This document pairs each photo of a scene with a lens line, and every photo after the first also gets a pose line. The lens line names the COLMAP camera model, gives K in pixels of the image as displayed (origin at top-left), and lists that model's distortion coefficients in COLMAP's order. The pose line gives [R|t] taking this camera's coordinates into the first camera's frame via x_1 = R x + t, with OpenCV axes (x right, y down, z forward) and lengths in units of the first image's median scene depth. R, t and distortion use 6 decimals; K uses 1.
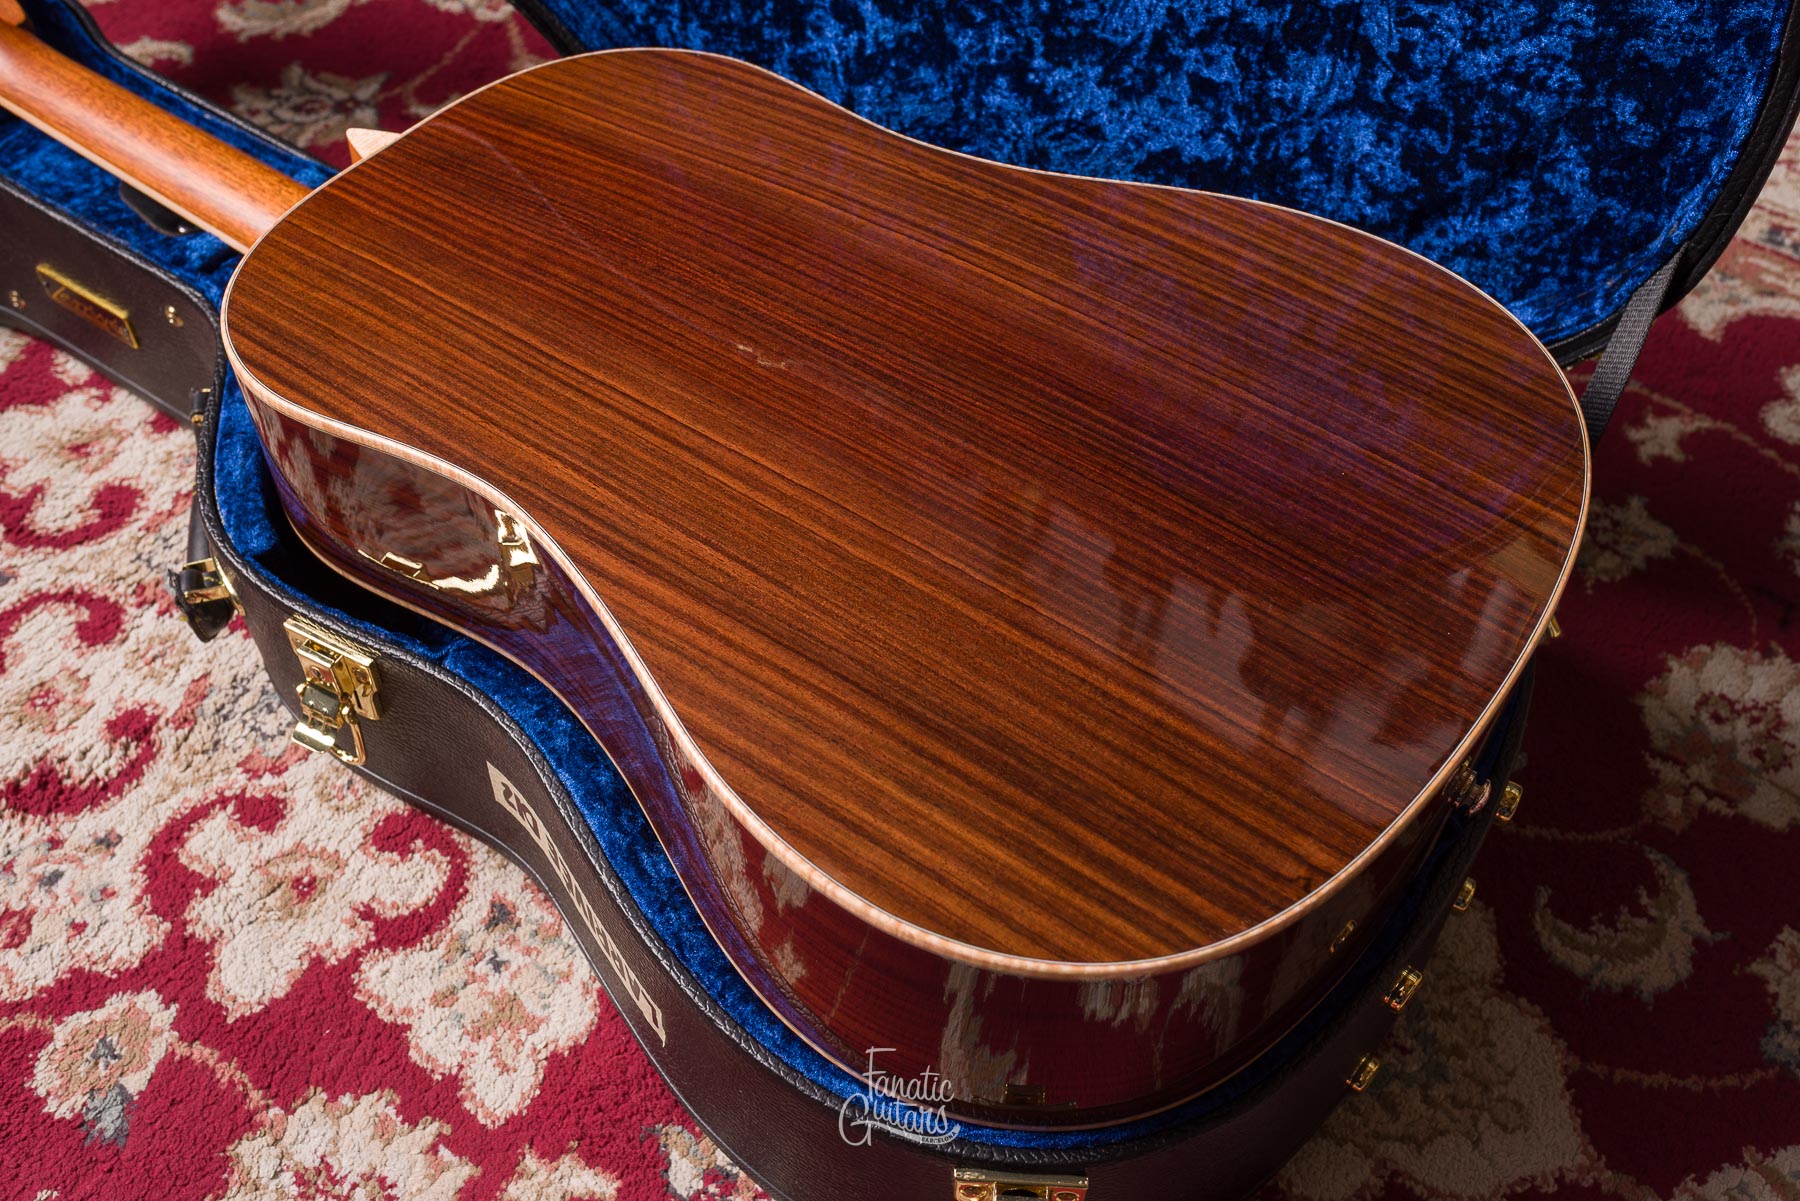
lens RADIAL K [[1739.0, 0, 899.6], [0, 1739.0, 598.3], [0, 0, 1]] dist [0.002807, -0.000945]
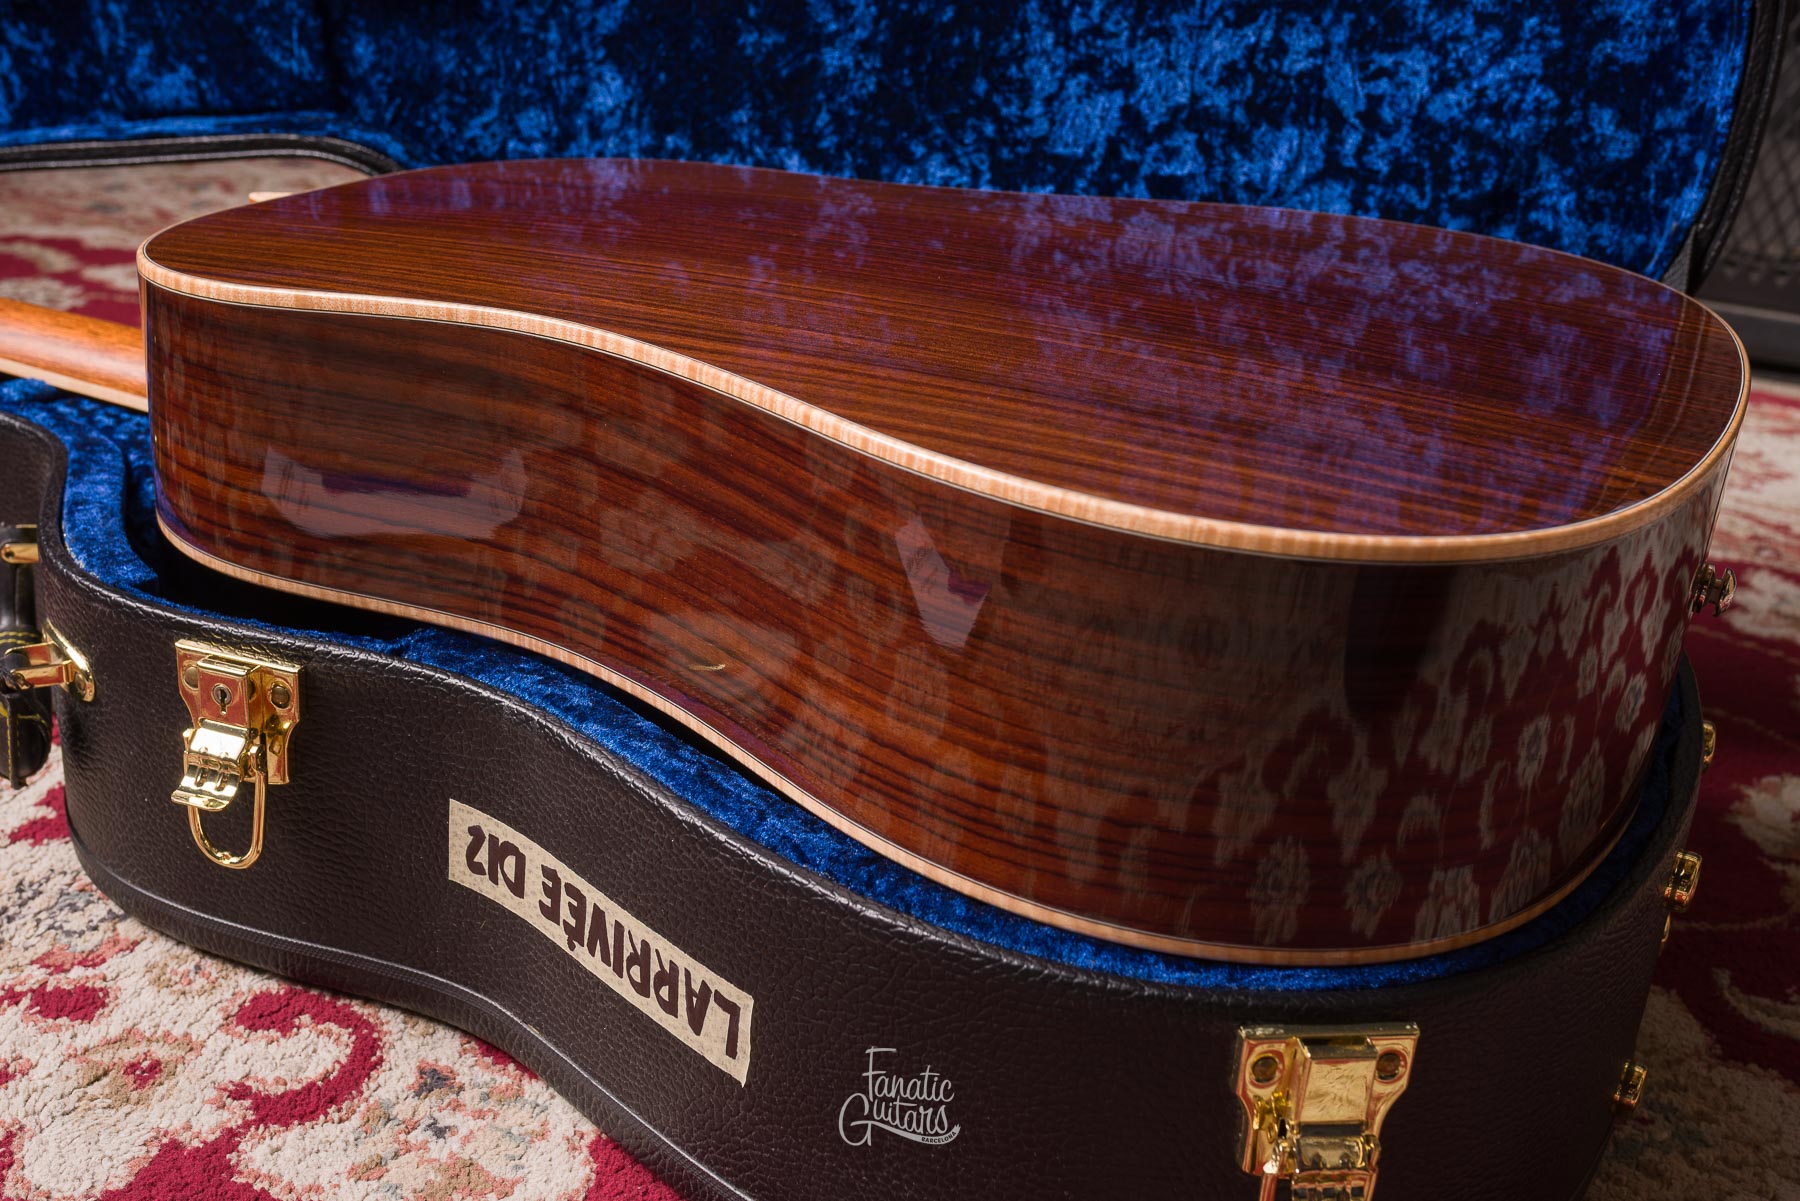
lens RADIAL K [[1954.9, 0, 897.0], [0, 1954.9, 599.0], [0, 0, 1]] dist [-0.010085, 0.029250]
pose [[0.980311, -0.026653, 0.195655, -0.189585], [0.110924, 0.894067, -0.433982, 0.365668], [-0.163362, 0.447140, 0.879419, 0.166392]]
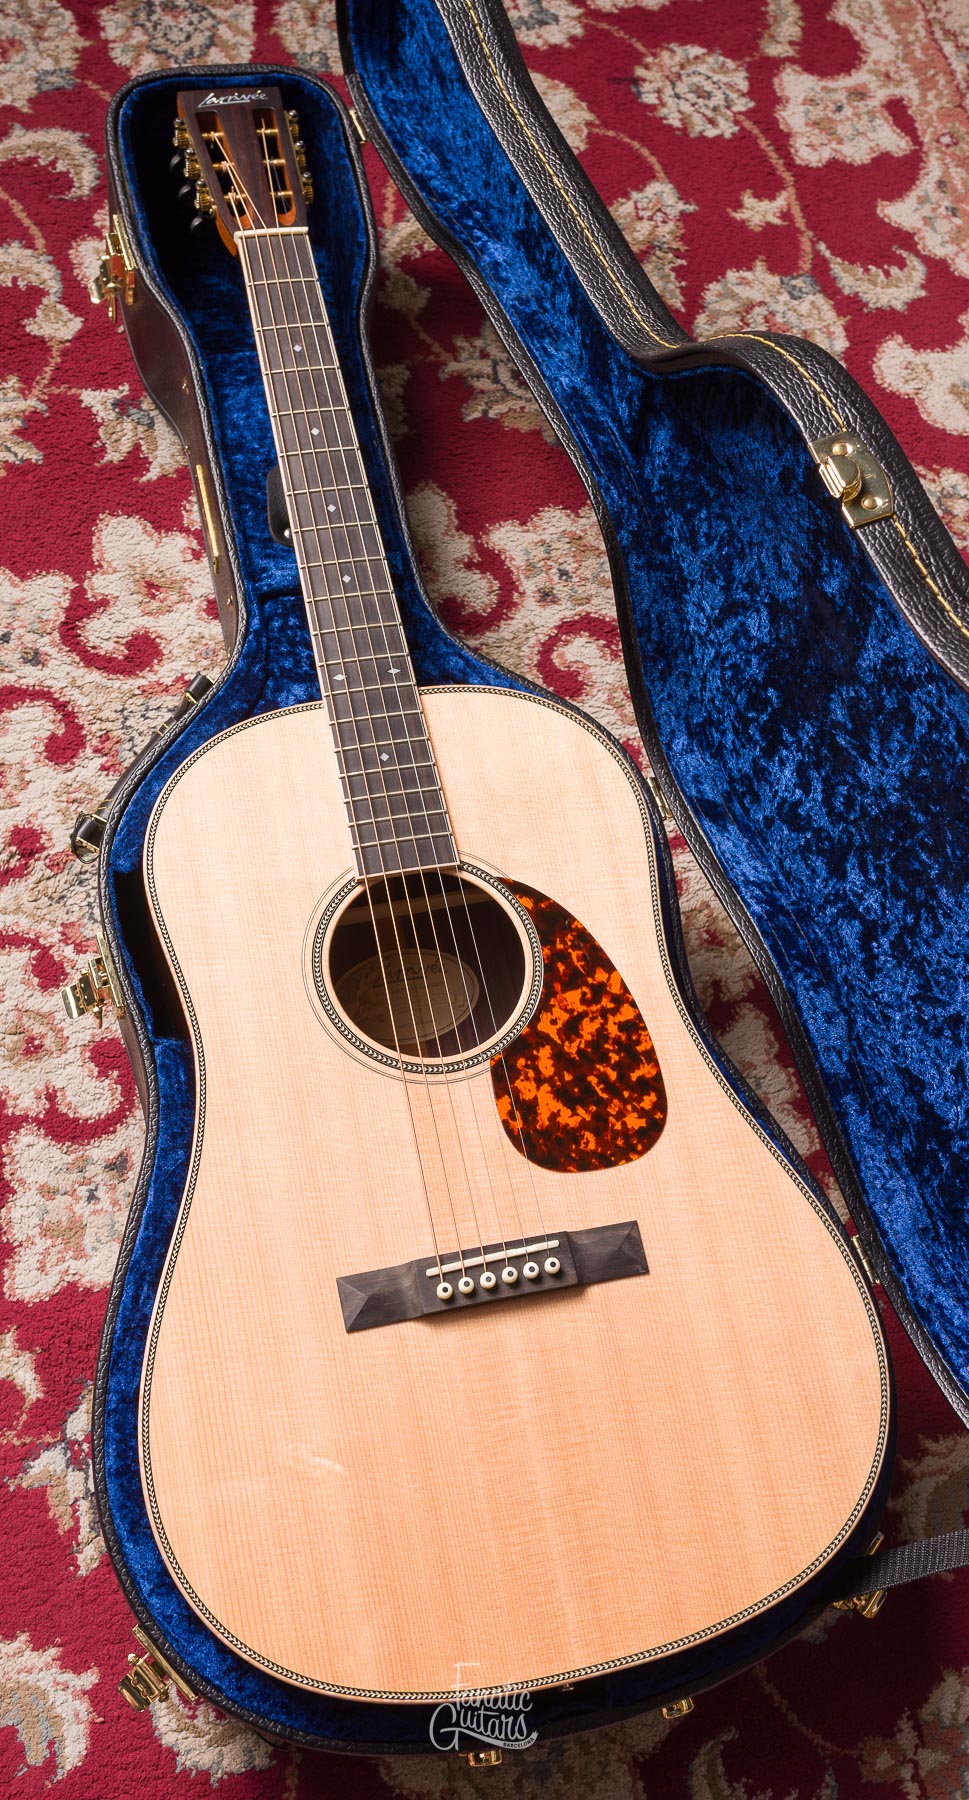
lens RADIAL K [[1835.5, 0, 464.0], [0, 1835.5, 871.1], [0, 0, 1]] dist [0.001745, -0.001630]
pose [[0.730288, 0.658380, -0.182251, 0.069320], [-0.592567, 0.743252, 0.310548, -0.563061], [0.339918, -0.118794, 0.932922, -0.190034]]
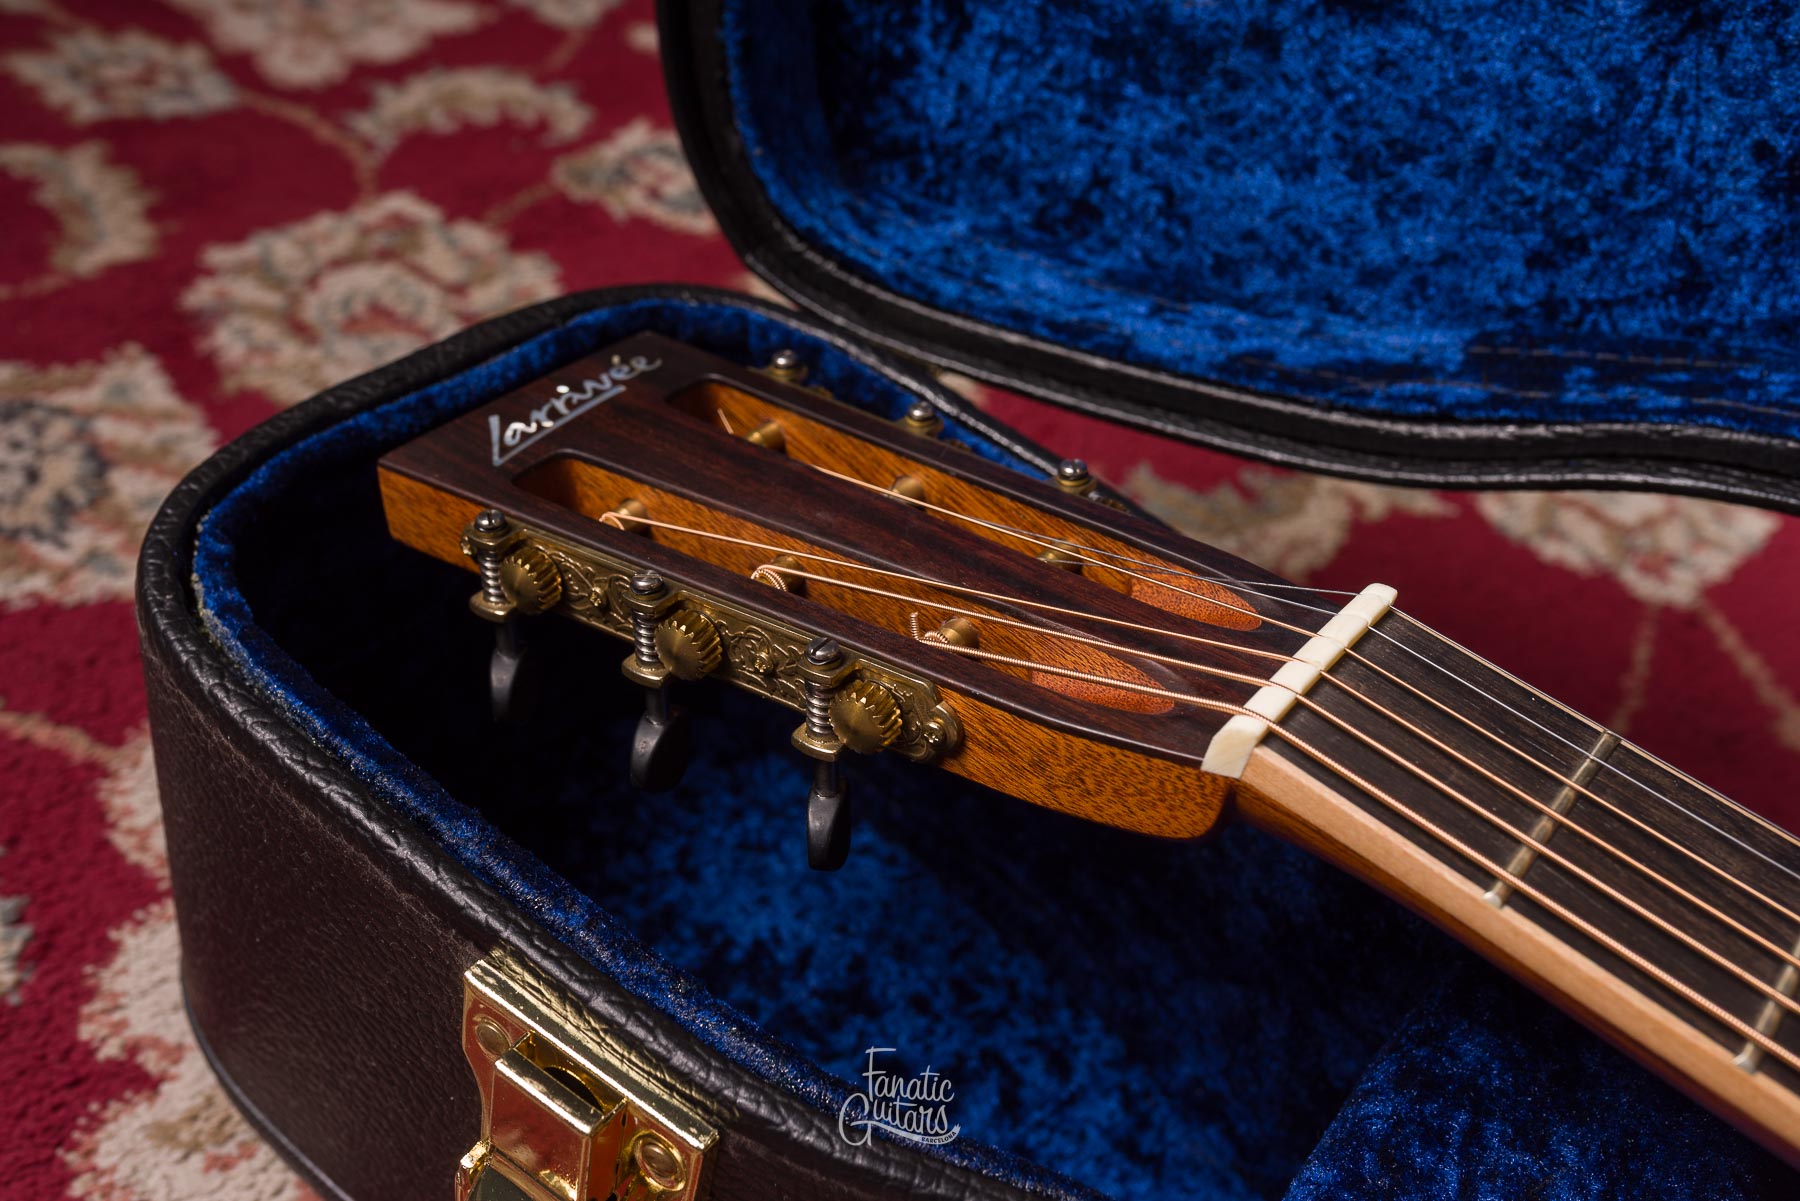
lens RADIAL K [[1817.0, 0, 912.3], [0, 1817.0, 602.3], [0, 0, 1]] dist [0.000714, 0.003933]
pose [[0.987134, 0.147091, 0.062702, -0.711899], [-0.135941, 0.978479, -0.155239, -0.352219], [-0.084187, 0.144718, 0.985885, 0.828997]]
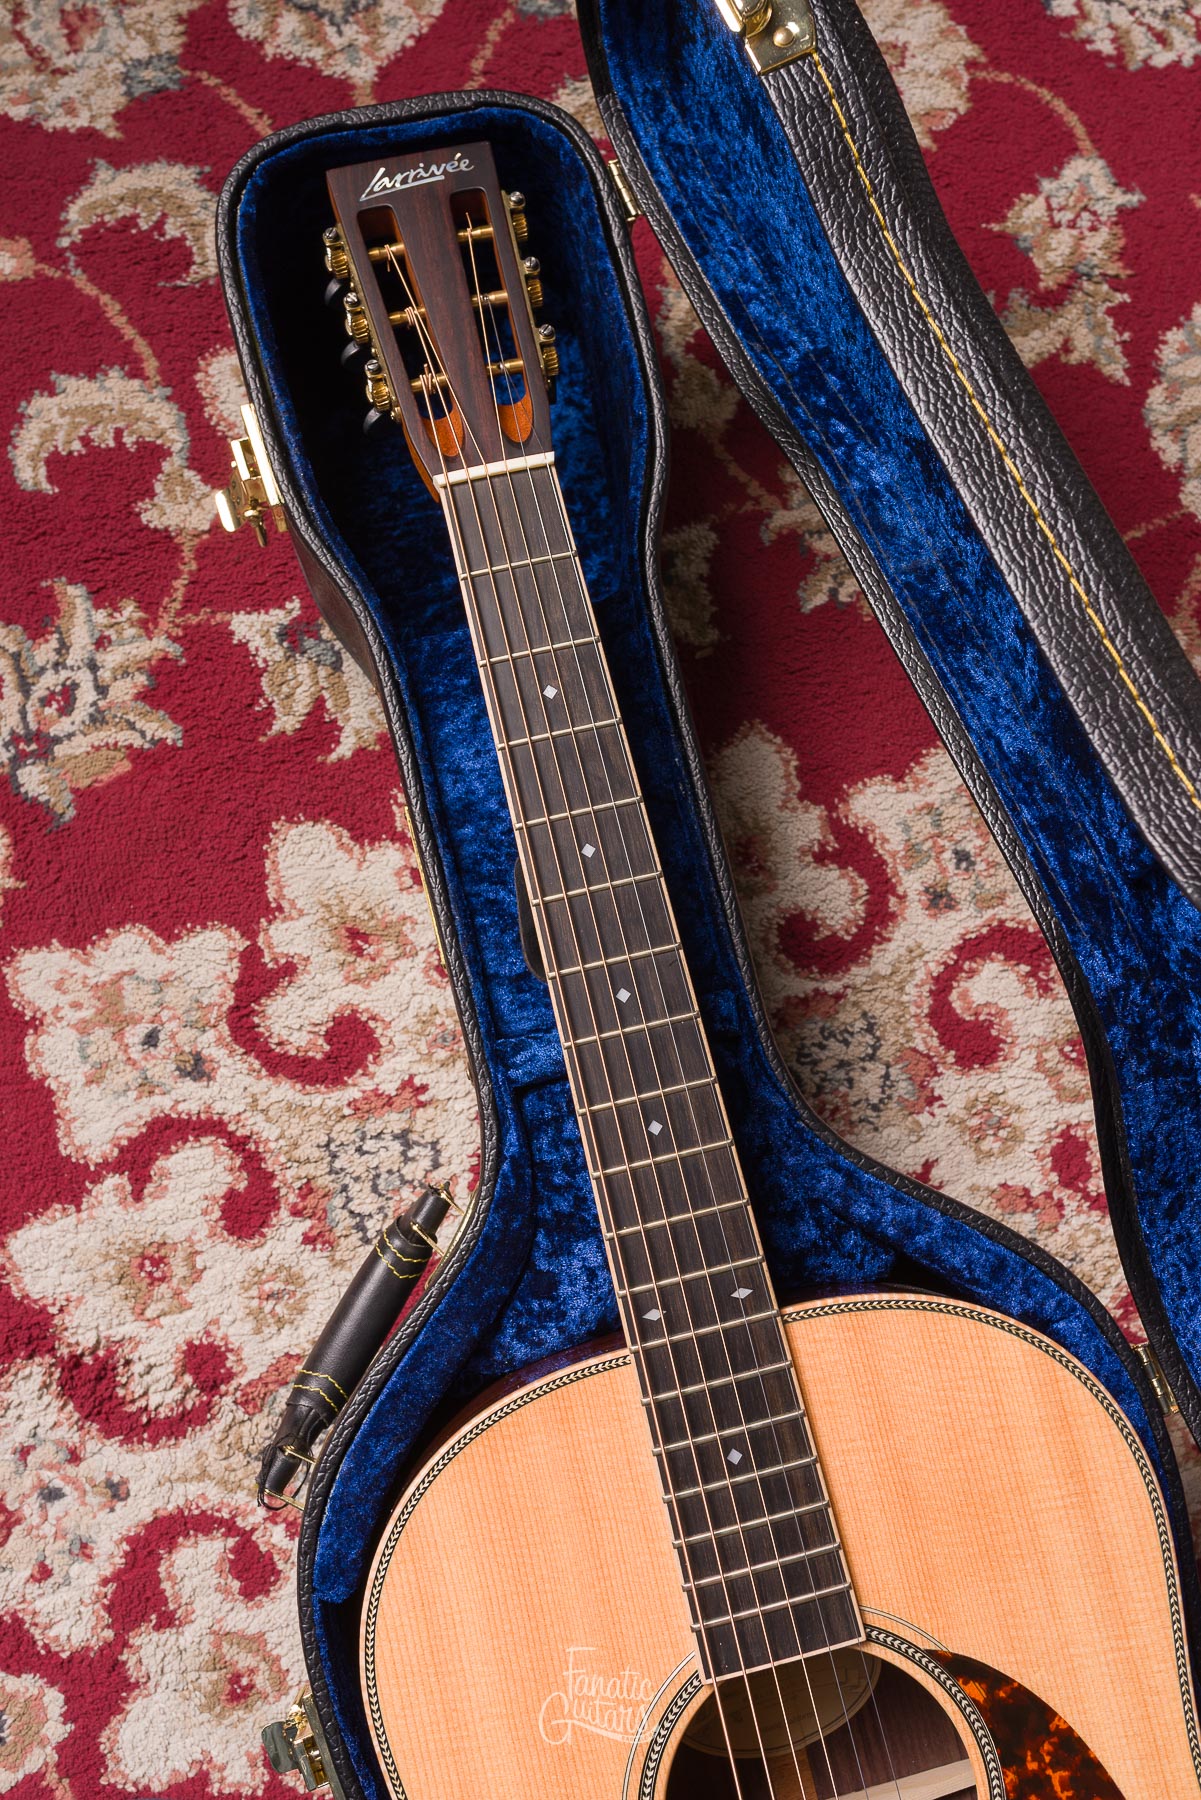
lens RADIAL K [[1739.0, 0, 602.3], [0, 1739.0, 903.5], [0, 0, 1]] dist [0.002807, -0.000945]
pose [[0.751610, 0.653109, -0.092361, -0.378630], [-0.526323, 0.678226, 0.512830, -0.703212], [0.397575, -0.336836, 0.853508, 0.406184]]
